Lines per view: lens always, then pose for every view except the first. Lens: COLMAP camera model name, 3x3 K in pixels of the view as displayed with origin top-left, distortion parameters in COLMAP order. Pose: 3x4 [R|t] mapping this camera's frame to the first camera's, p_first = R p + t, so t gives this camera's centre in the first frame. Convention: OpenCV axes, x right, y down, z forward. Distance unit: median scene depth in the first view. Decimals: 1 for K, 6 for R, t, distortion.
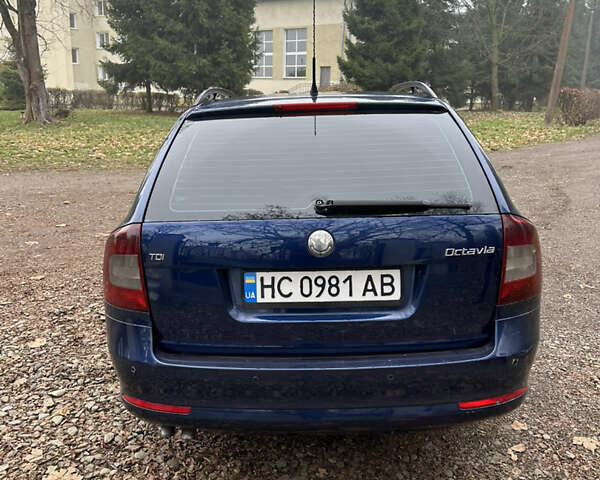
lens RADIAL K [[586.5, 0, 300.0], [0, 586.5, 240.0], [0, 0, 1]] dist [0.135600, -0.201098]
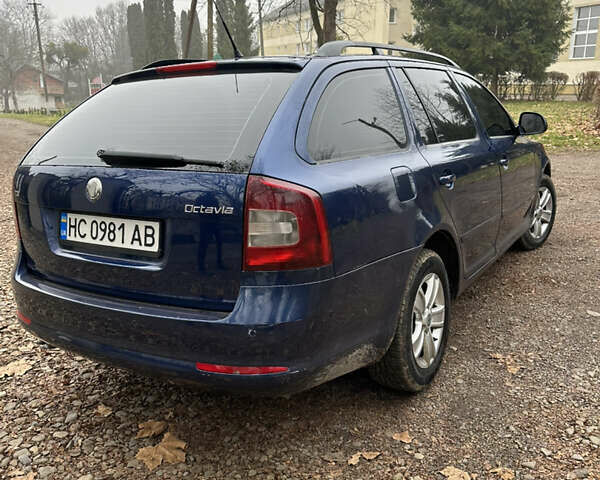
lens RADIAL K [[586.5, 0, 300.0], [0, 586.5, 240.0], [0, 0, 1]] dist [0.135600, -0.201098]
pose [[0.852582, 0.109897, -0.510908, 0.897132], [-0.102950, 0.993801, 0.041968, 0.012203], [0.512353, 0.016817, 0.858610, 0.245124]]
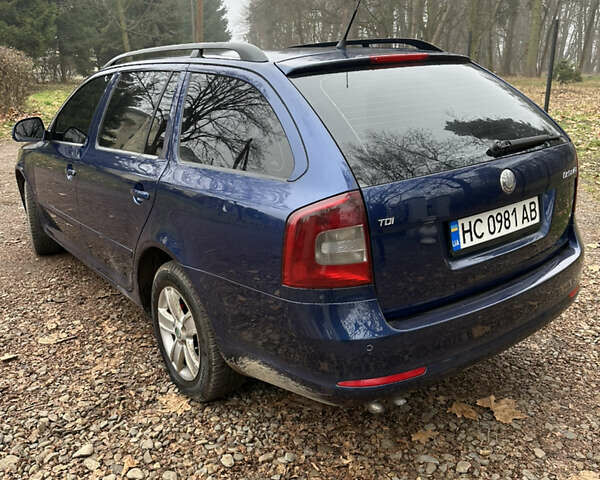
lens RADIAL K [[586.5, 0, 300.0], [0, 586.5, 240.0], [0, 0, 1]] dist [0.135600, -0.201098]
pose [[0.779395, -0.190981, 0.596715, -0.909466], [0.163301, 0.981412, 0.100810, -0.059440], [-0.604877, 0.018873, 0.796096, 0.345549]]
